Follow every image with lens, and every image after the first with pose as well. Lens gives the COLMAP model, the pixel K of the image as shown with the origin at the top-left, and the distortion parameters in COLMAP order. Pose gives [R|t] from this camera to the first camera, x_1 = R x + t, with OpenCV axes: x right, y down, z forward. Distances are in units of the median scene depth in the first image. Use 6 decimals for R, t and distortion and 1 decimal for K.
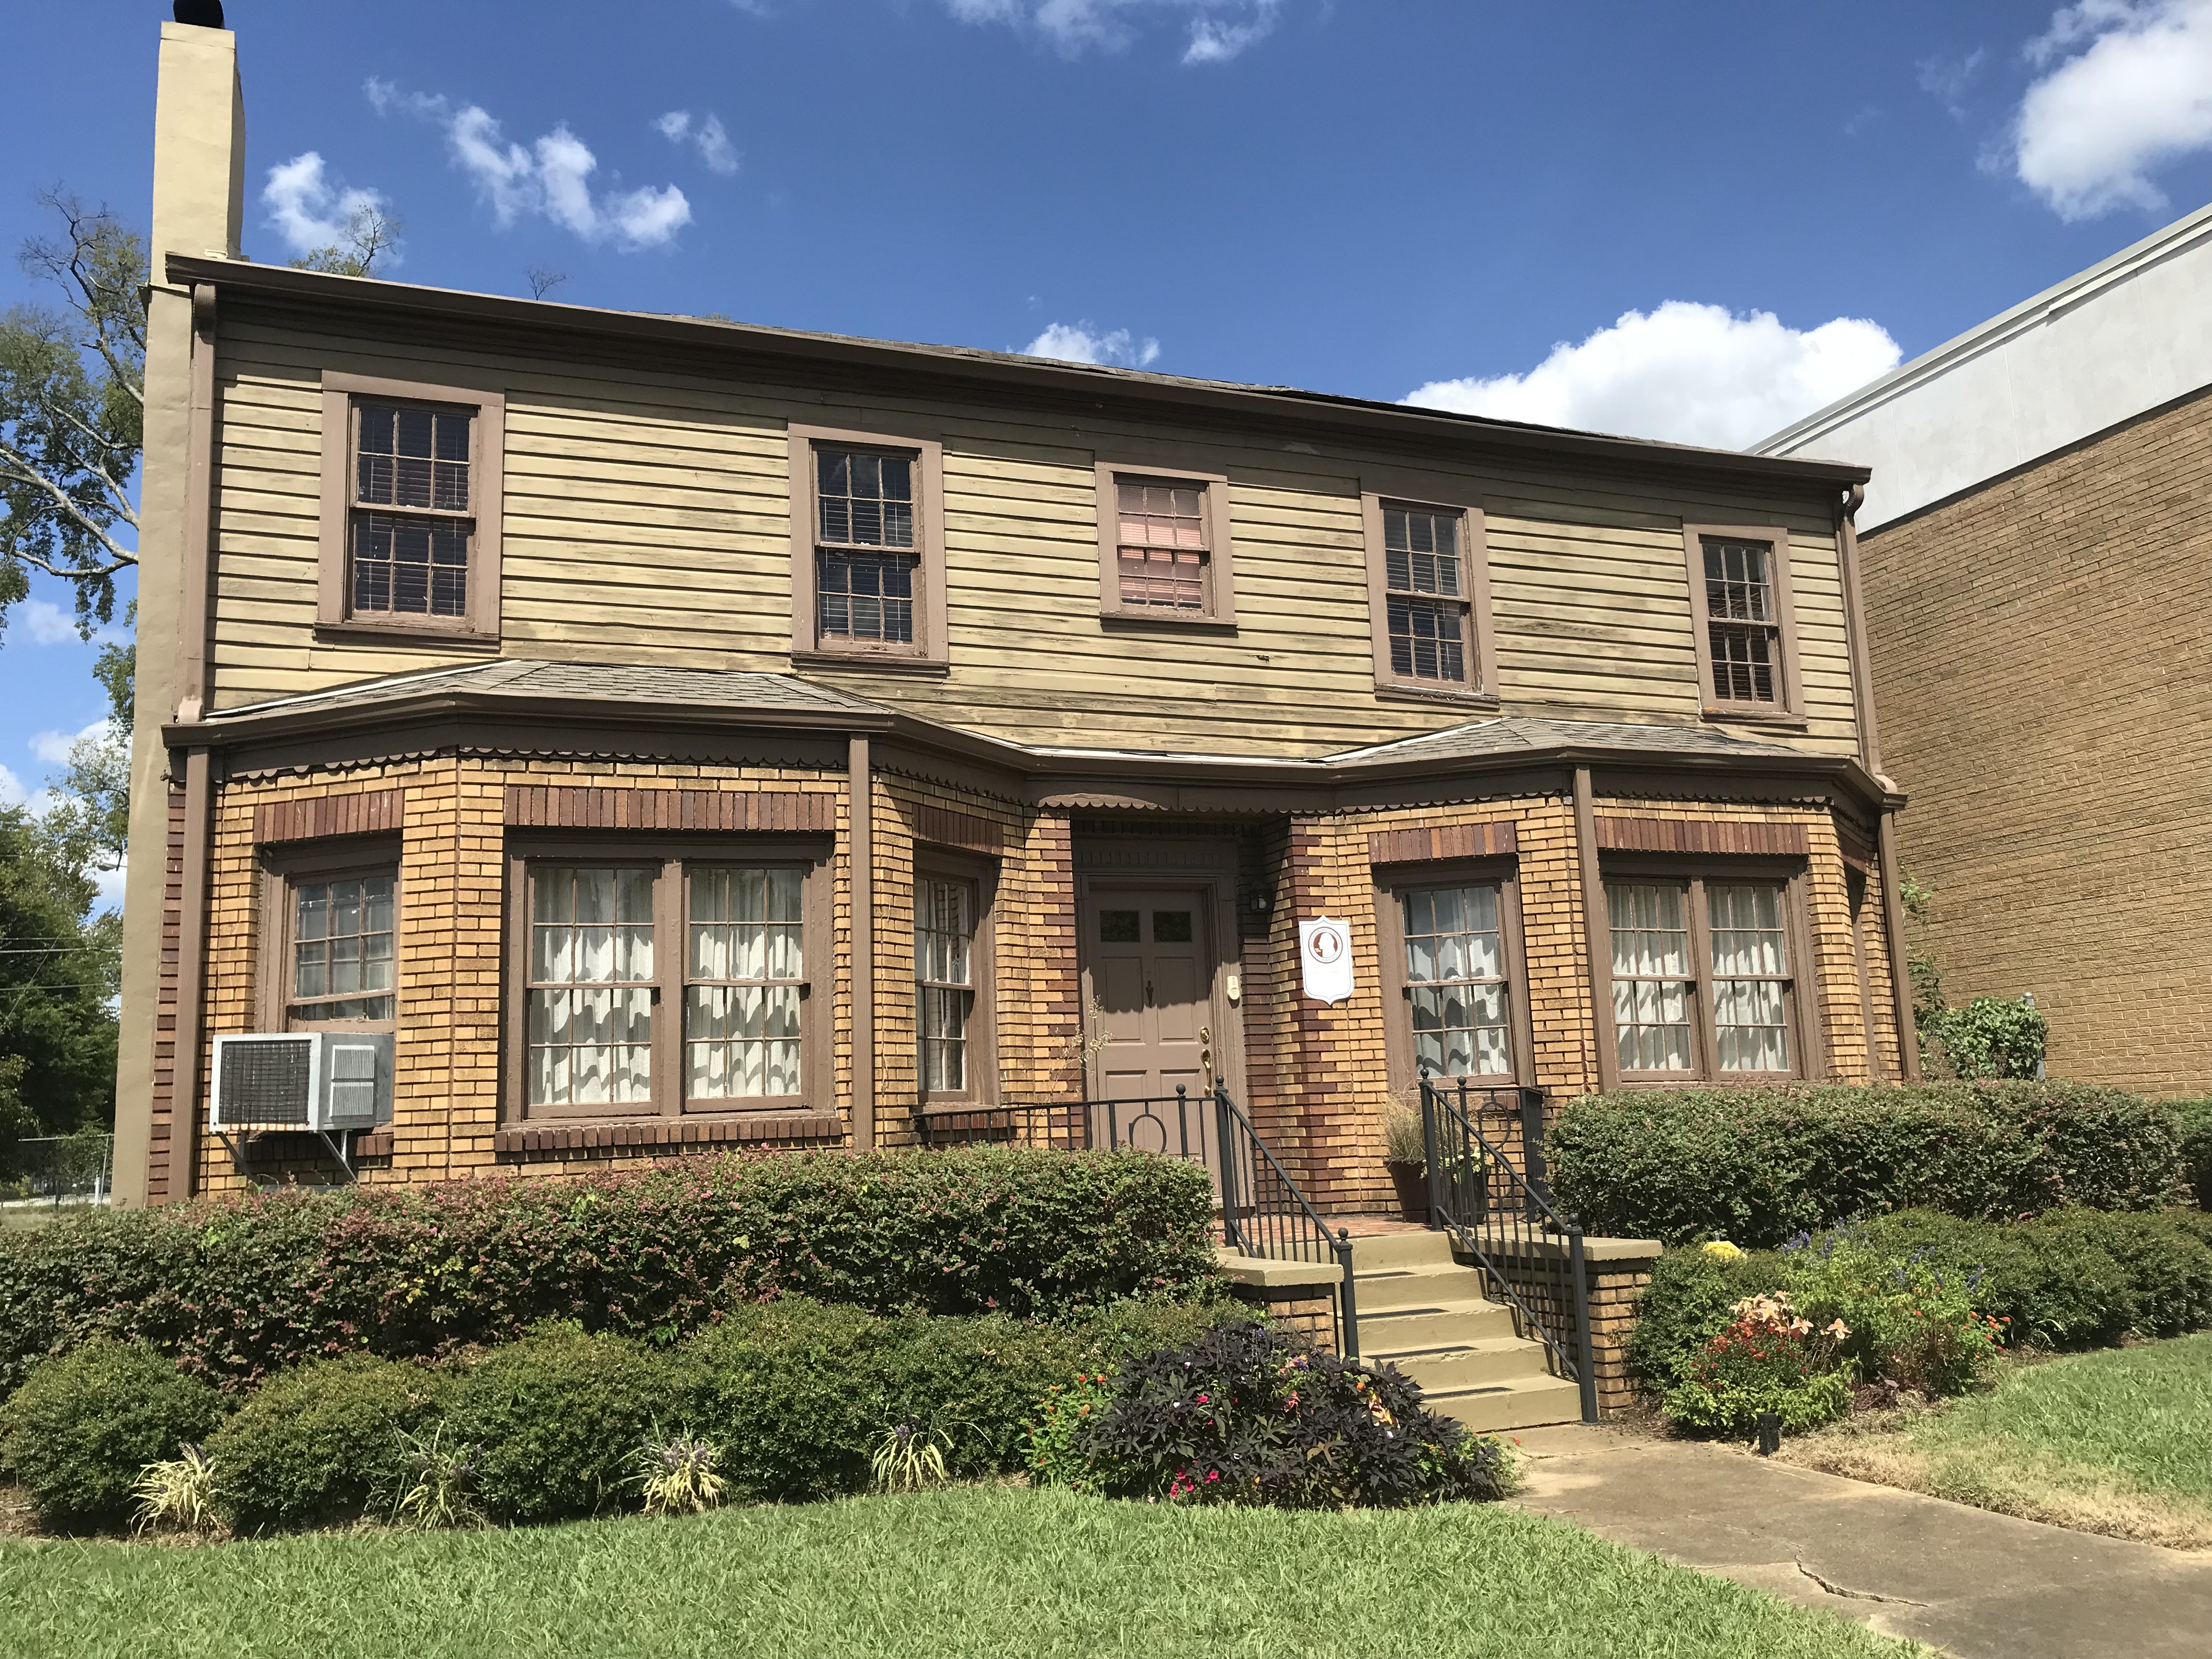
lens RADIAL K [[1823.8, 0, 1106.0], [0, 1823.8, 829.5], [0, 0, 1]] dist [0.006038, -0.010439]
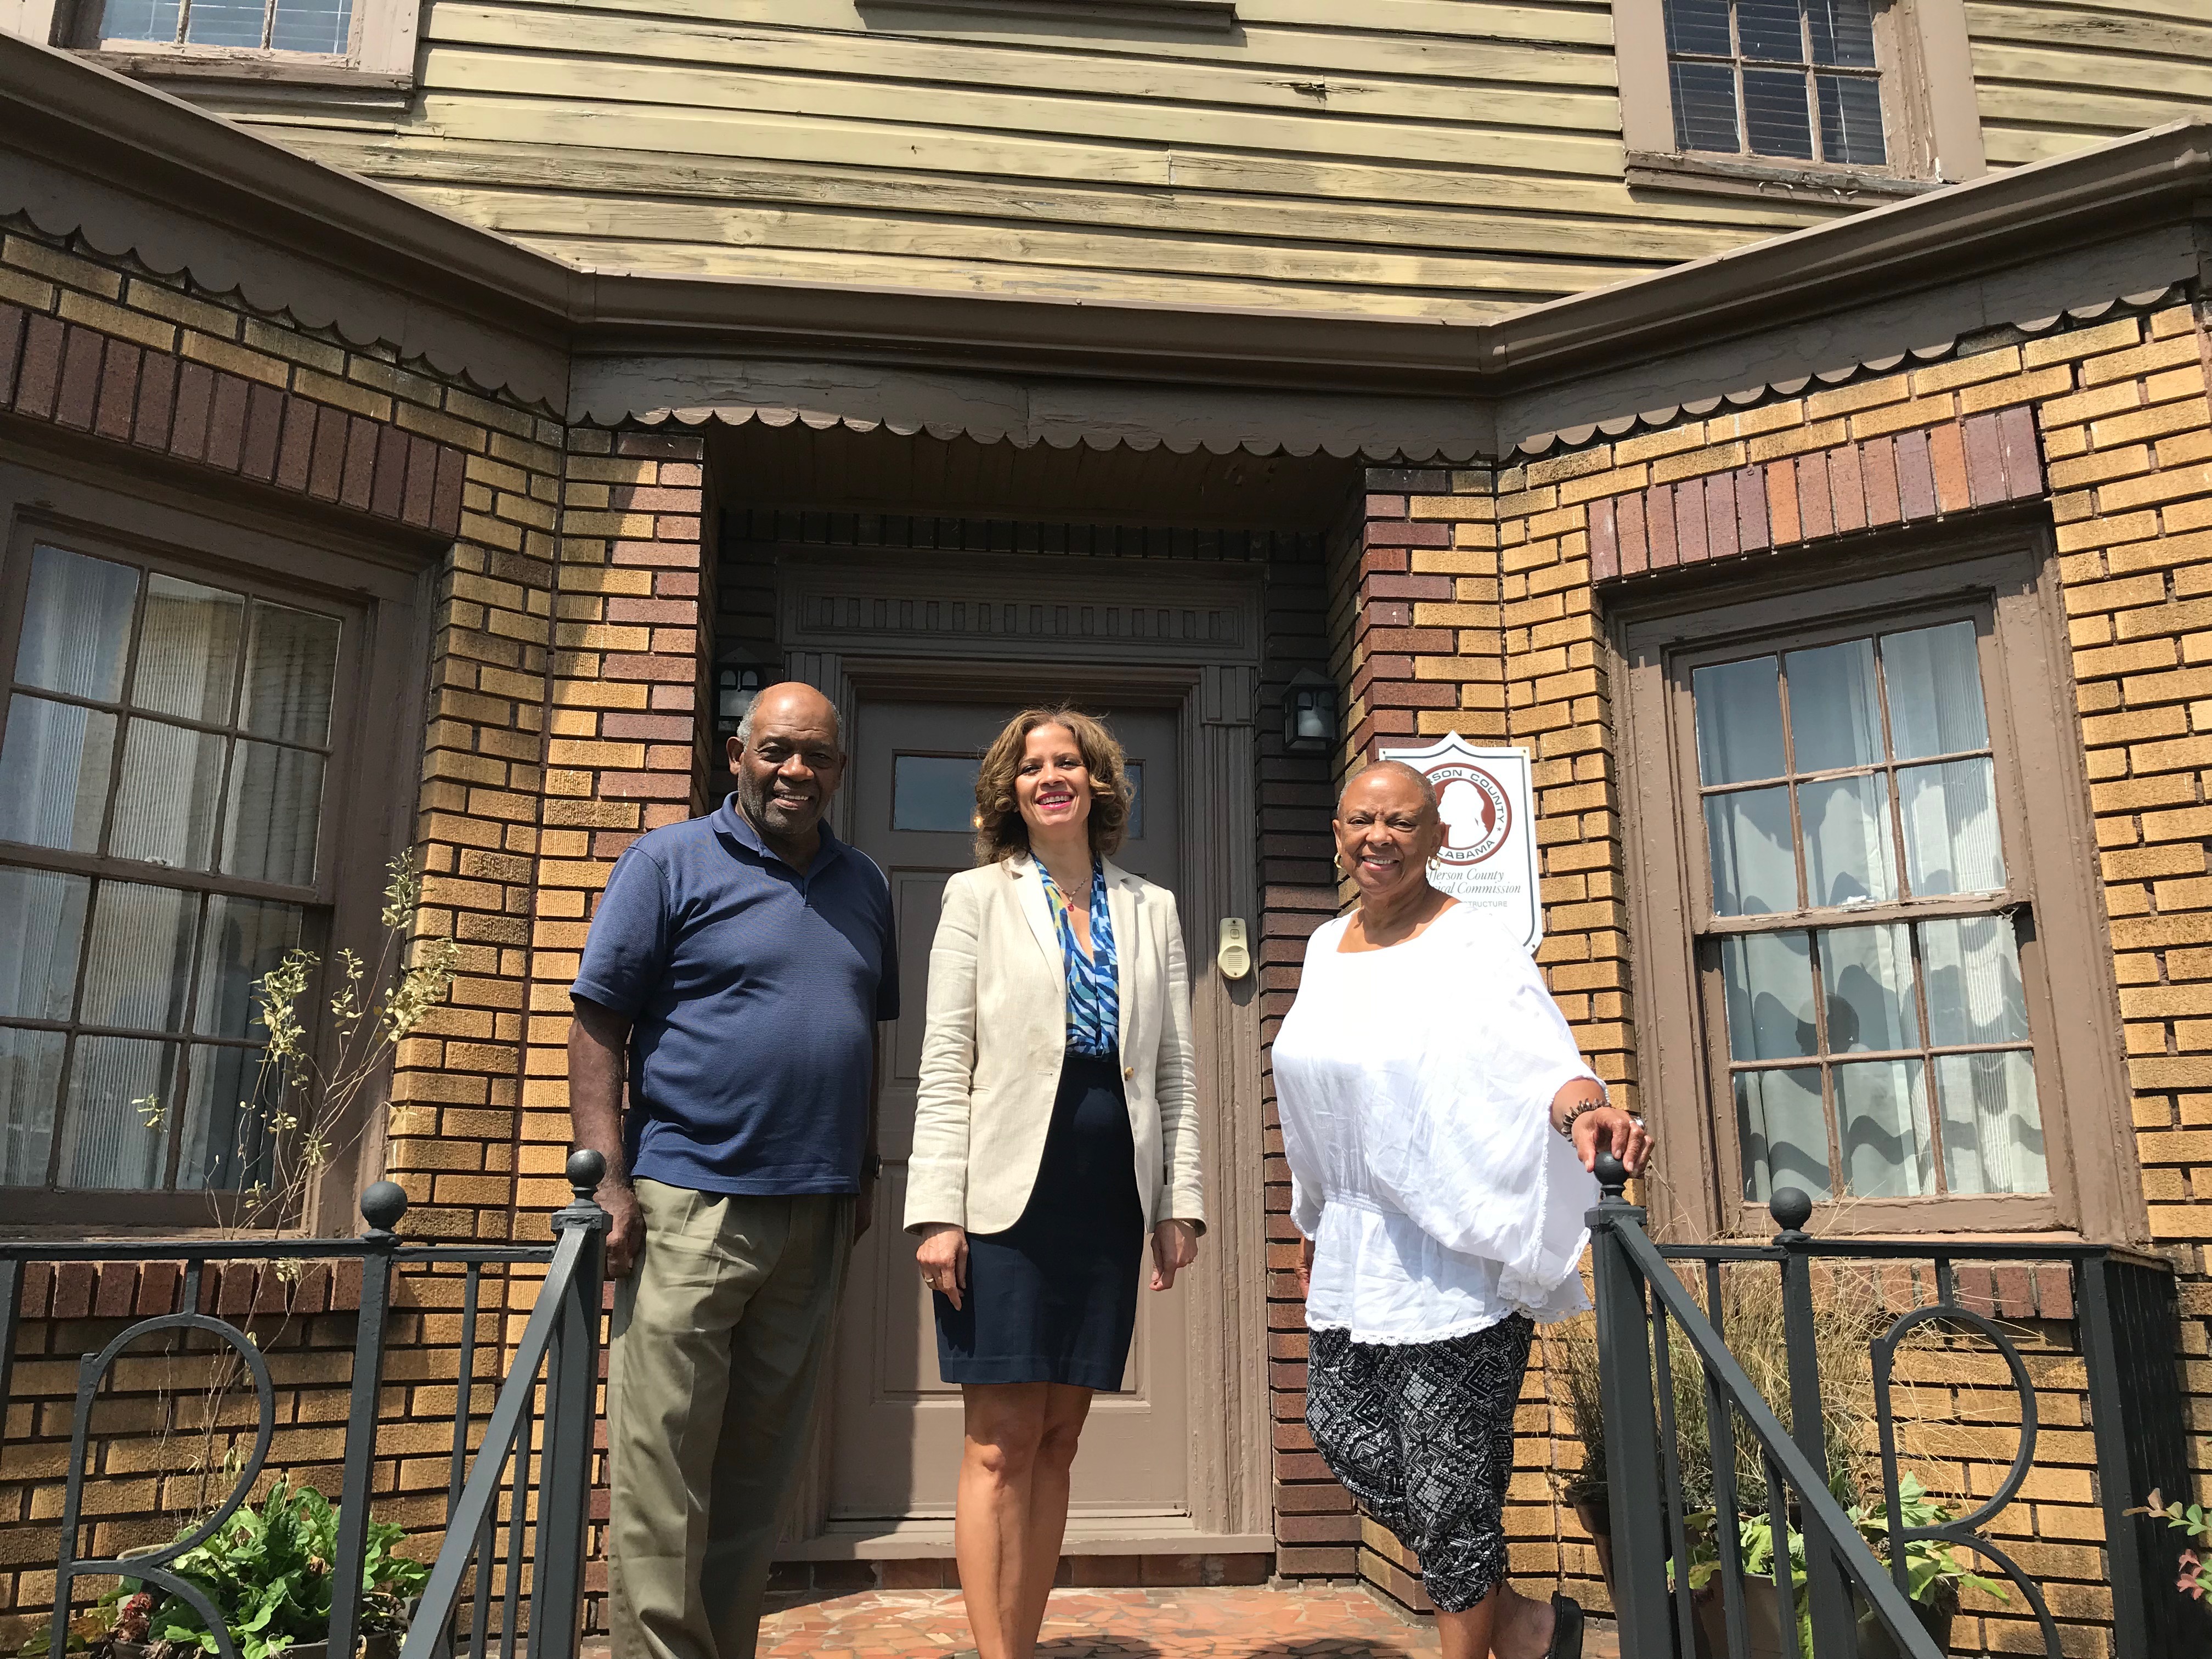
lens RADIAL K [[1779.6, 0, 1166.5], [0, 1779.6, 855.8], [0, 0, 1]] dist [0.004966, 0.009662]
pose [[0.965771, -0.021868, -0.258473, 0.197912], [0.006031, 0.998064, -0.061907, 0.118213], [0.259326, 0.058229, 0.964033, 0.841363]]
